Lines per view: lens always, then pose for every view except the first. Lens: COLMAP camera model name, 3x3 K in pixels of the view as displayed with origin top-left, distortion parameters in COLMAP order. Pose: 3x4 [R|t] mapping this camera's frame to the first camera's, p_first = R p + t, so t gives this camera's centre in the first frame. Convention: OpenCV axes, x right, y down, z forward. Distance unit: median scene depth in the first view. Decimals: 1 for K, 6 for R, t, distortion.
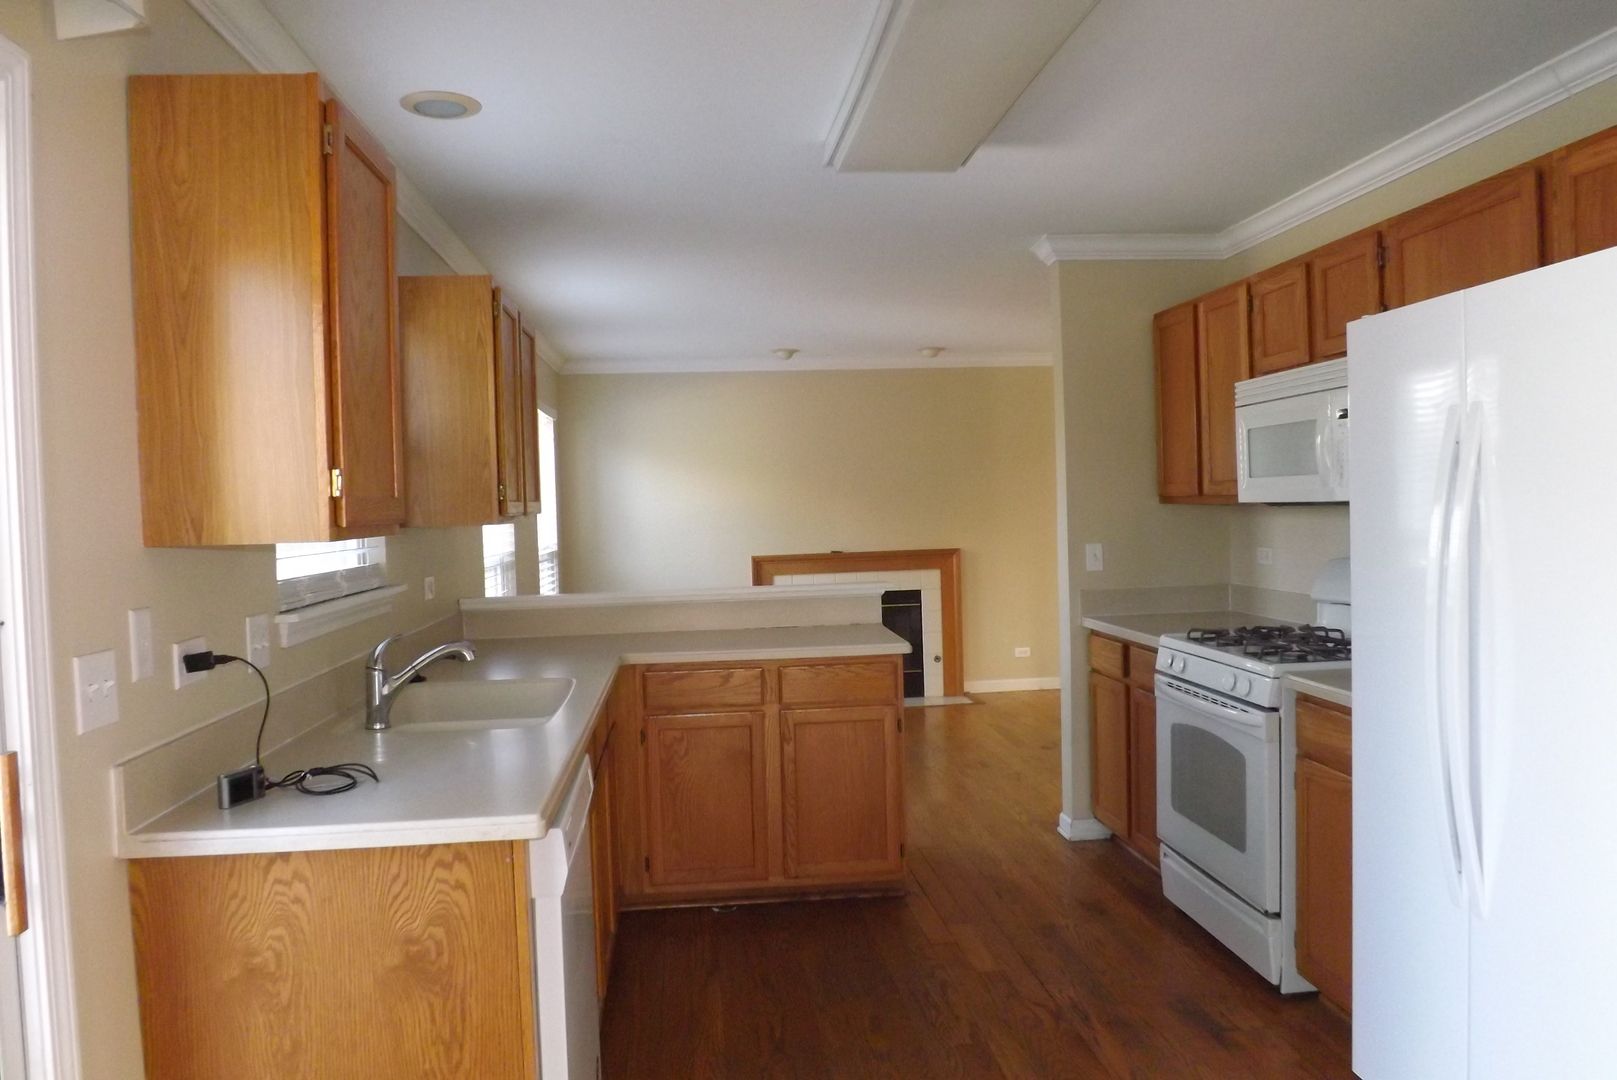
lens RADIAL K [[1174.4, 0, 795.5], [0, 1174.4, 544.7], [0, 0, 1]] dist [-0.048499, 0.002449]
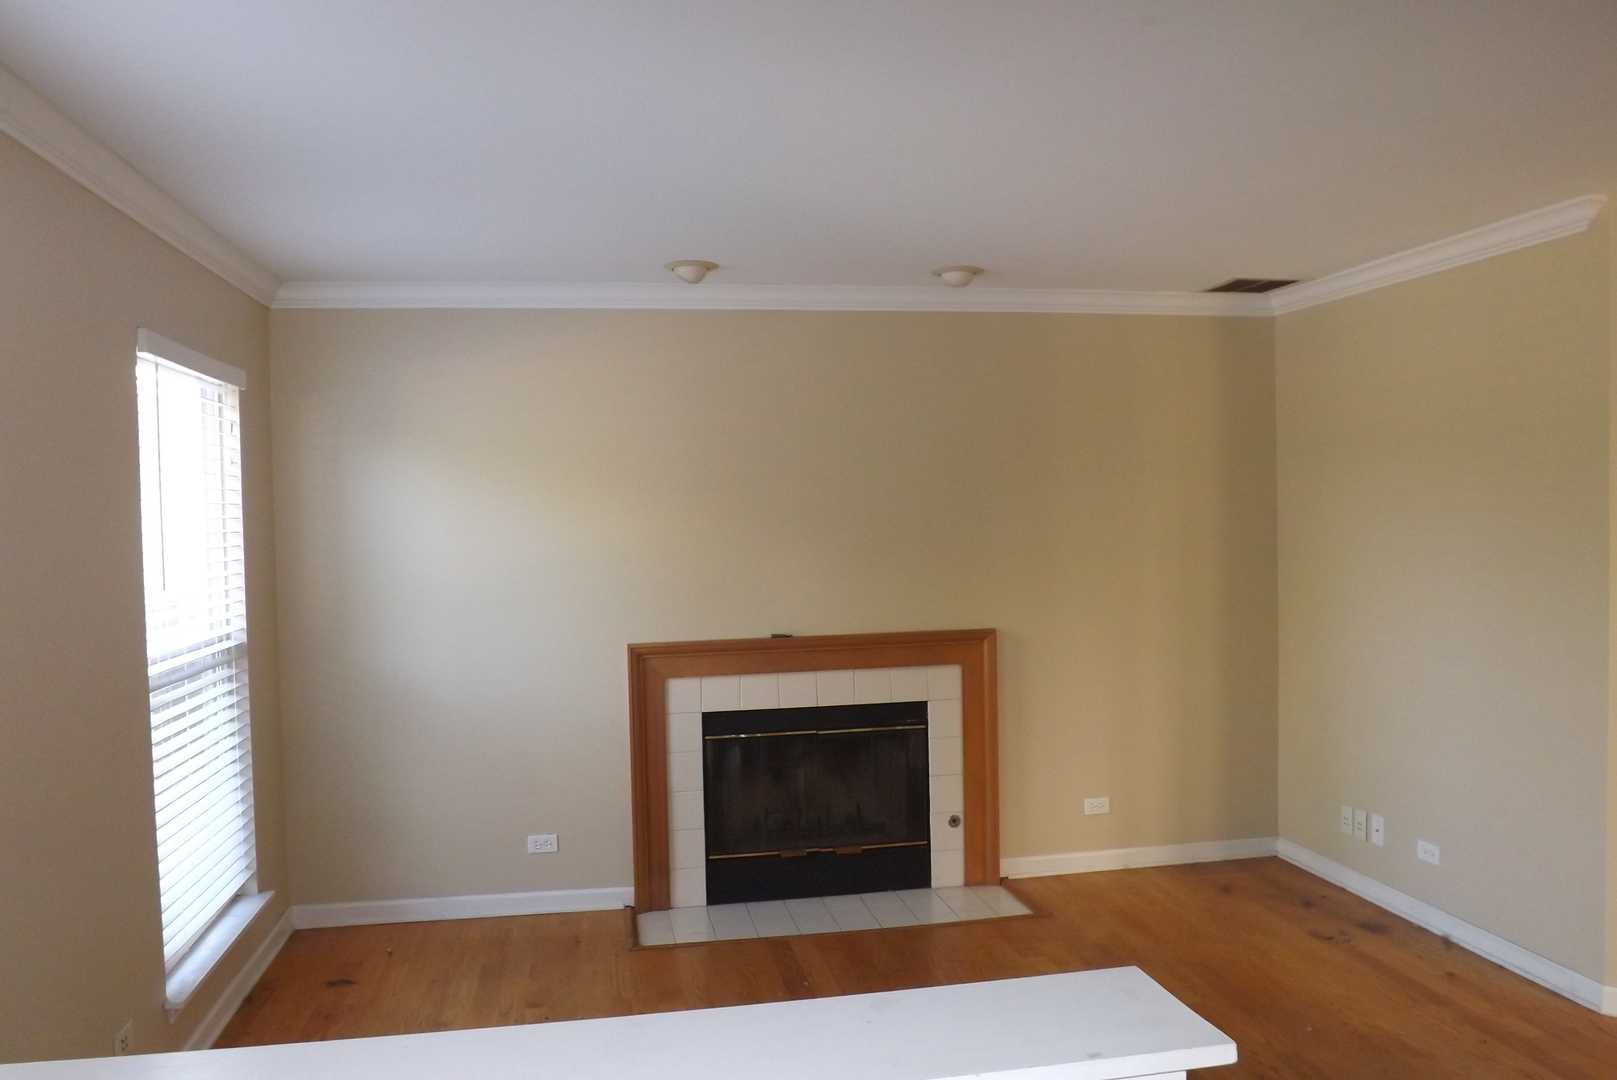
lens RADIAL K [[1174.4, 0, 797.5], [0, 1174.4, 545.6], [0, 0, 1]] dist [-0.048499, 0.002449]
pose [[0.996980, 0.009638, 0.077063, -0.001970], [-0.009506, 0.999953, -0.002074, -0.072772], [-0.077079, 0.001335, 0.997024, 0.889381]]
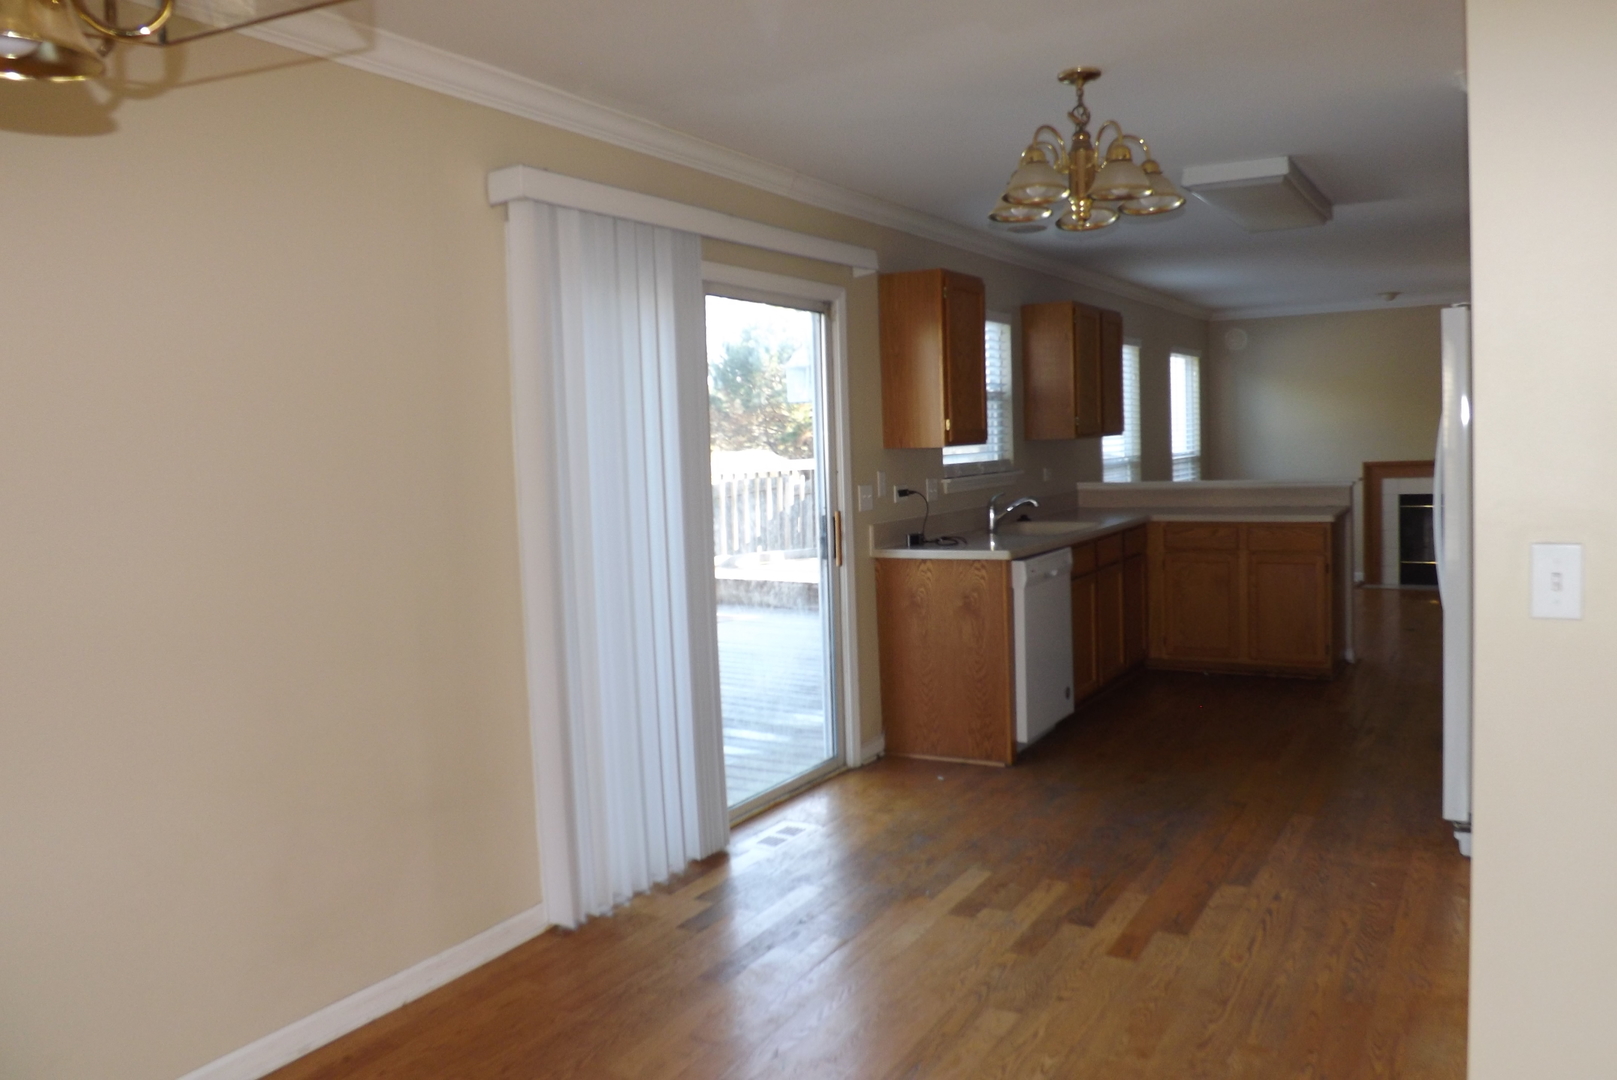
lens RADIAL K [[1174.4, 0, 814.0], [0, 1174.4, 535.8], [0, 0, 1]] dist [-0.048499, 0.002449]
pose [[0.801491, 0.047586, -0.596111, 0.458943], [-0.005030, 0.997330, 0.072851, 0.002650], [0.597986, -0.055391, 0.799590, -0.629439]]
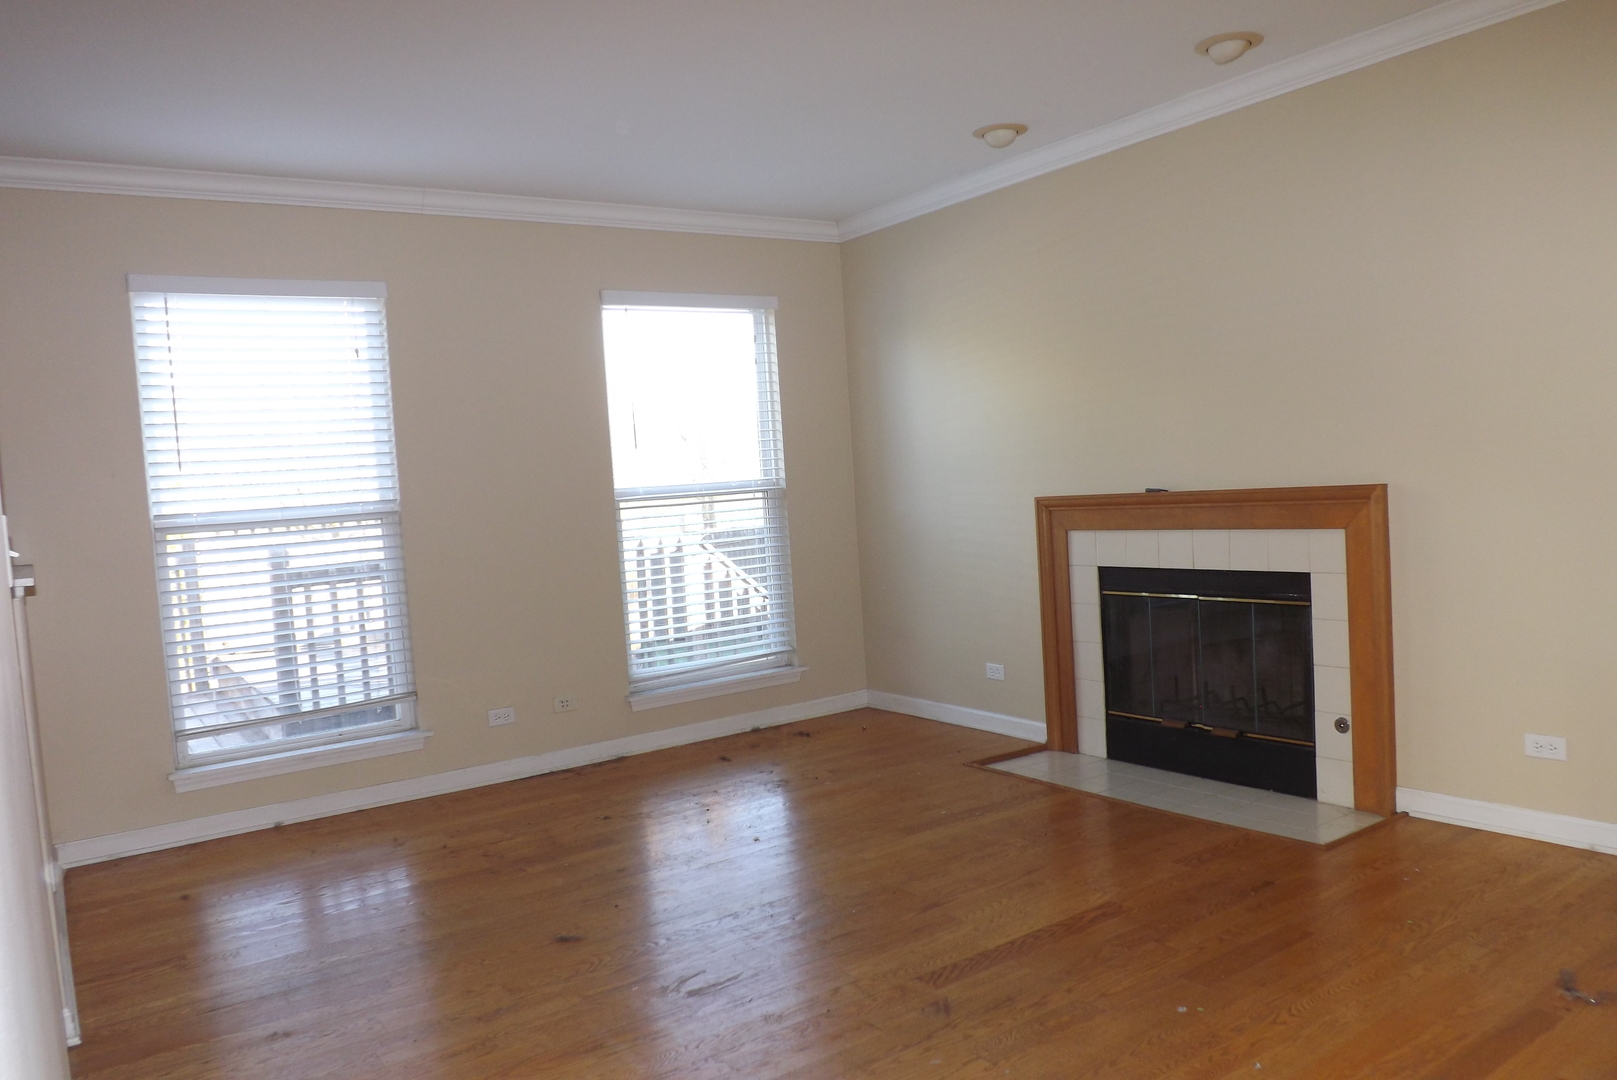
lens RADIAL K [[1174.4, 0, 806.3], [0, 1174.4, 536.2], [0, 0, 1]] dist [-0.048499, 0.002449]
pose [[0.486603, 0.043172, -0.872556, 0.843588], [0.024888, 0.997688, 0.063243, -0.021282], [0.873269, -0.052491, 0.484403, 1.229288]]
